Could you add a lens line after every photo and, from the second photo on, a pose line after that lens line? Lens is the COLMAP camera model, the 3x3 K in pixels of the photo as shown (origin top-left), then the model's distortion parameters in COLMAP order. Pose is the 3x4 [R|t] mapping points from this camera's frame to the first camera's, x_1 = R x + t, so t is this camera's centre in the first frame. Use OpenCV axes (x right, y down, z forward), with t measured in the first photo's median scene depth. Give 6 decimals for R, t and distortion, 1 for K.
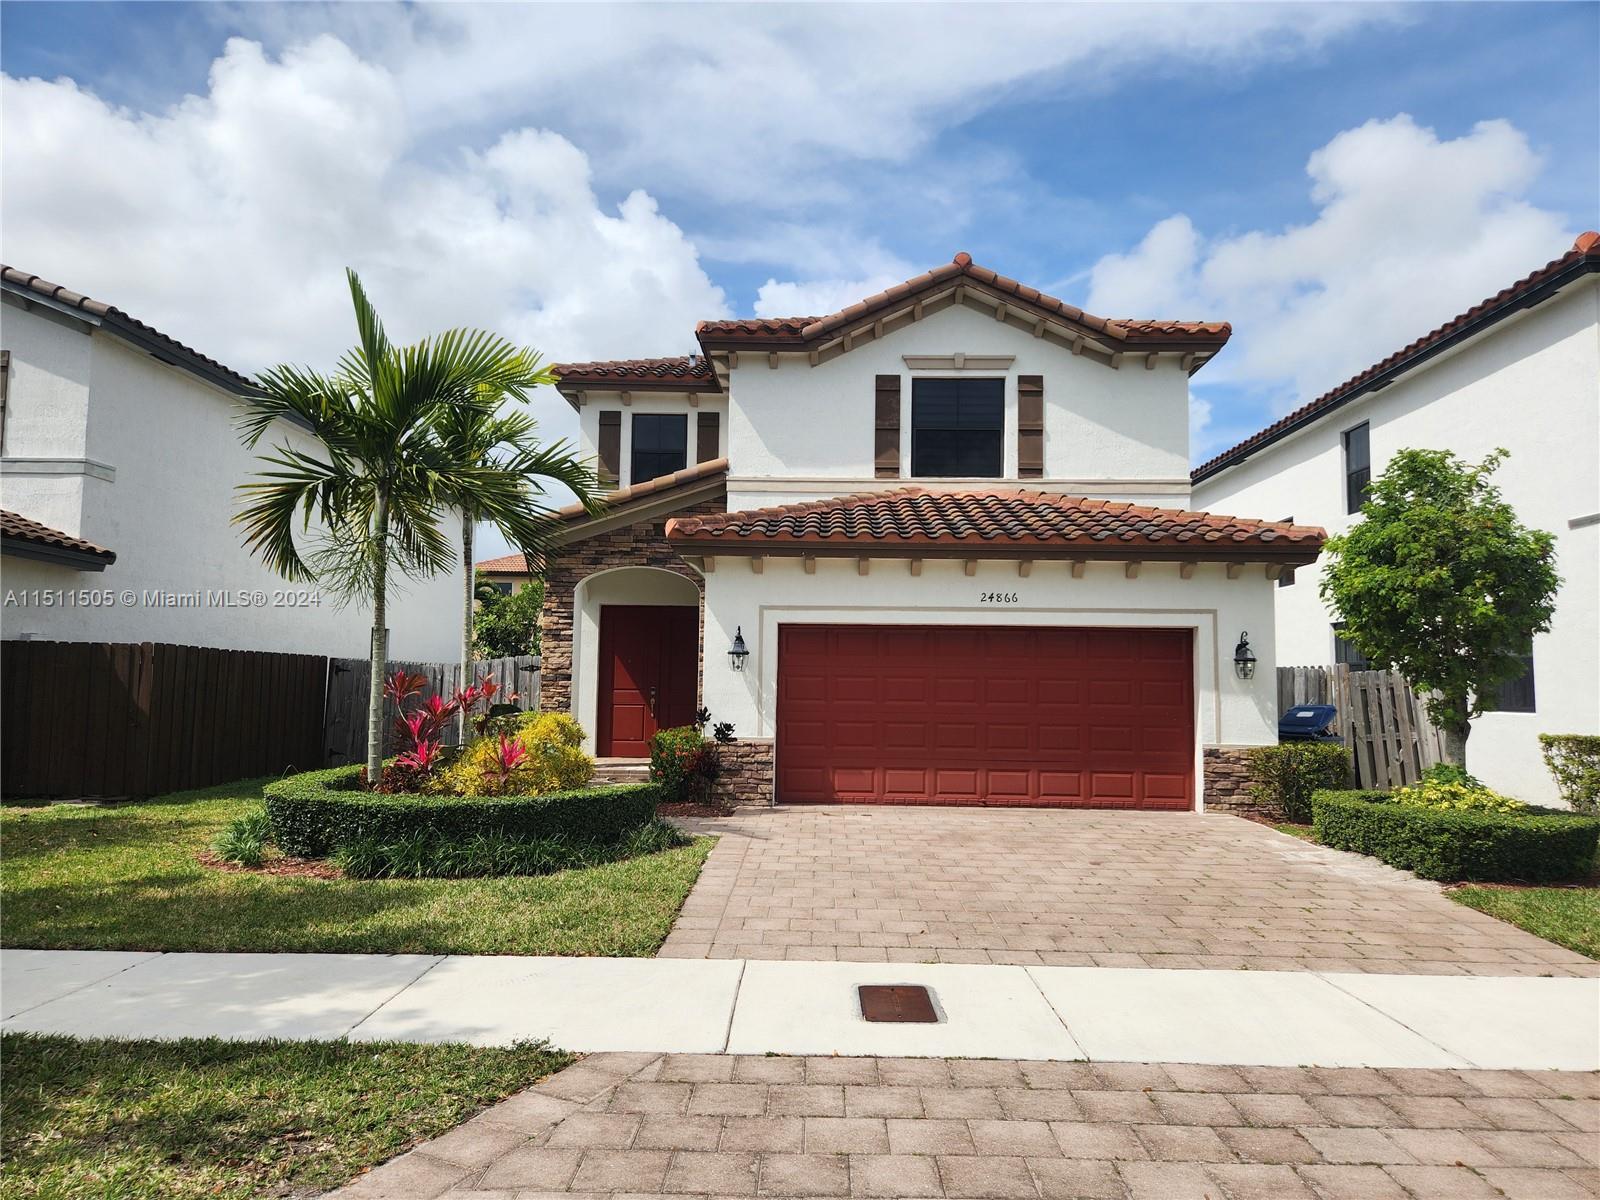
lens RADIAL K [[1068.3, 0, 800.7], [0, 1068.3, 589.5], [0, 0, 1]] dist [0.035337, -0.018951]
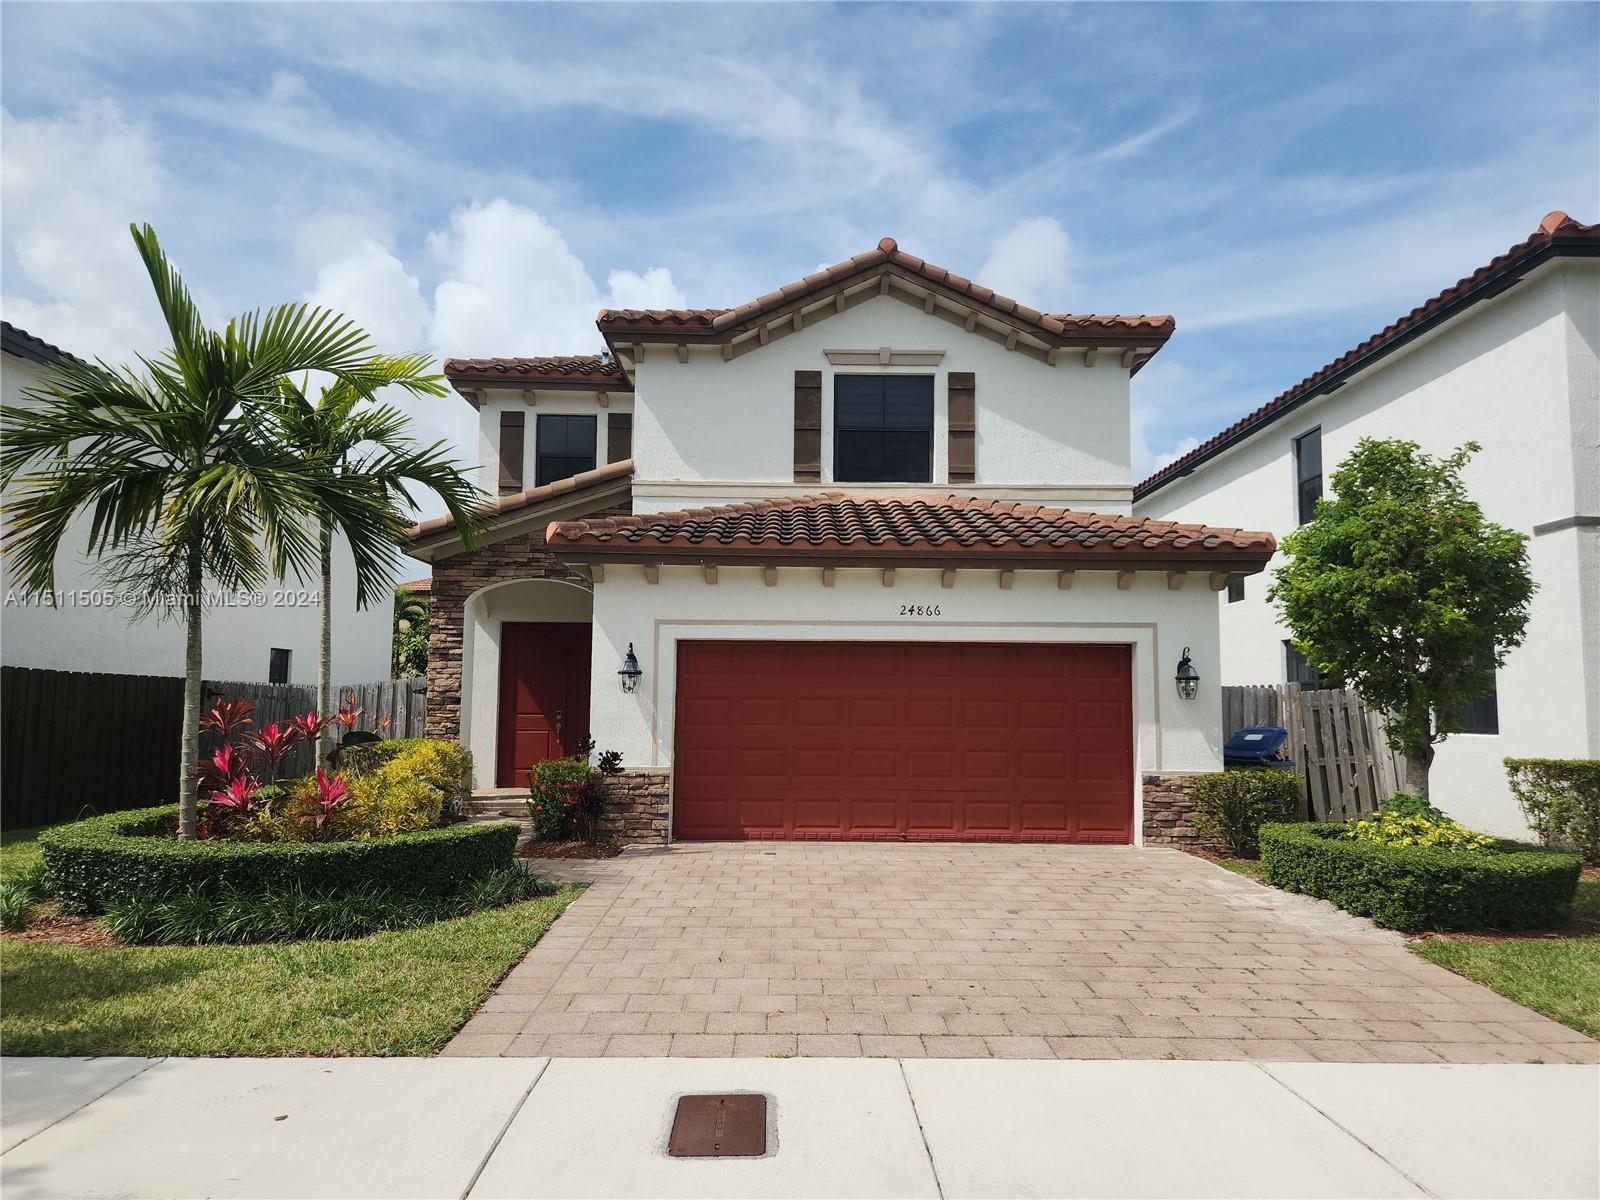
lens RADIAL K [[1068.3, 0, 795.9], [0, 1068.3, 609.6], [0, 0, 1]] dist [0.035337, -0.018951]
pose [[0.999515, -0.001722, 0.031085, 0.054033], [0.001766, 0.999997, -0.001399, 0.008062], [-0.031082, 0.001453, 0.999516, 0.101997]]
